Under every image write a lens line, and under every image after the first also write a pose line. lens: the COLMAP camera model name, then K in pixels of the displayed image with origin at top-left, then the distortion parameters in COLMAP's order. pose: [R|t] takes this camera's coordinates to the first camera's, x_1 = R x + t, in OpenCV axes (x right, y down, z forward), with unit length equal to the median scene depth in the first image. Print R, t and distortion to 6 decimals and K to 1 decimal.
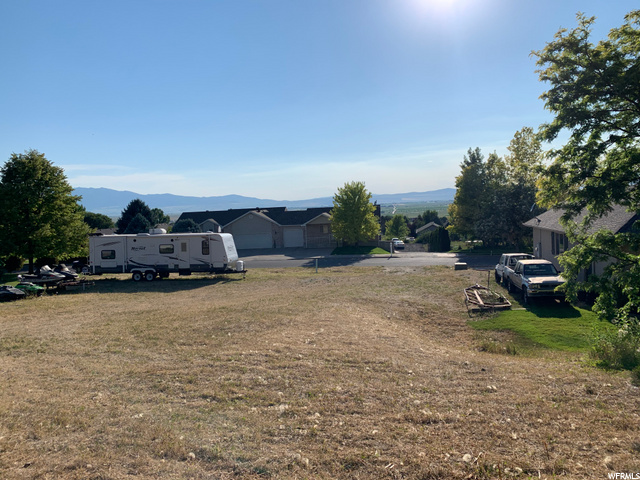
lens RADIAL K [[487.8, 0, 320.4], [0, 487.8, 234.4], [0, 0, 1]] dist [0.056105, -0.055904]
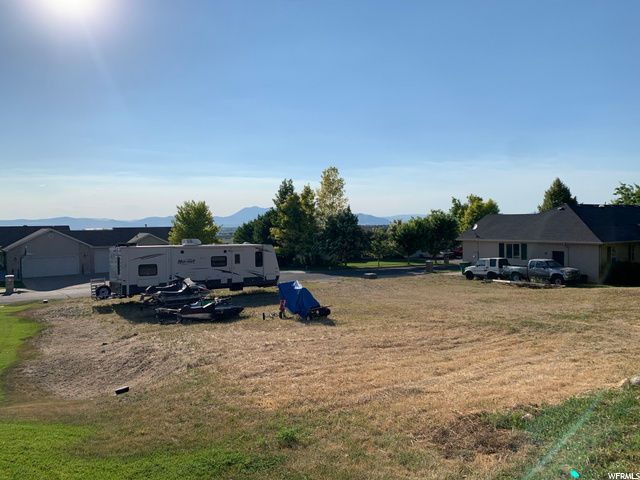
lens RADIAL K [[487.8, 0, 322.2], [0, 487.8, 242.0], [0, 0, 1]] dist [0.056105, -0.055904]
pose [[0.735851, 0.013701, 0.677005, -0.598152], [0.019886, 0.998927, -0.041829, 0.027469], [-0.676851, 0.044243, 0.734789, 0.183291]]
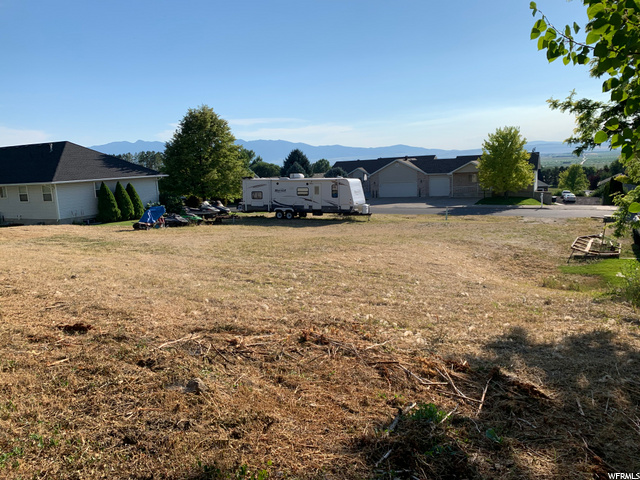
lens RADIAL K [[487.8, 0, 319.7], [0, 487.8, 245.2], [0, 0, 1]] dist [0.056105, -0.055904]
pose [[0.944373, 0.057615, -0.323792, 0.072666], [-0.018115, 0.992153, 0.123709, 0.009642], [0.328378, -0.110962, 0.938006, -0.041160]]
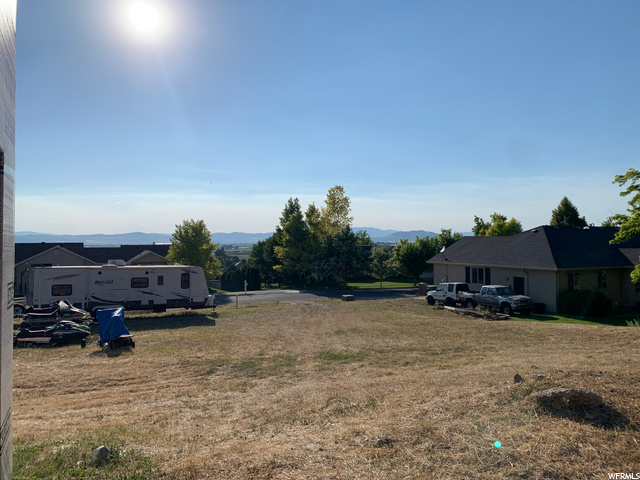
lens RADIAL K [[487.8, 0, 322.1], [0, 487.8, 238.5], [0, 0, 1]] dist [0.056105, -0.055904]
pose [[0.813616, 0.047286, 0.579476, -0.437285], [0.001704, 0.996489, -0.083708, 0.019699], [-0.581400, 0.069093, 0.810679, 0.071206]]
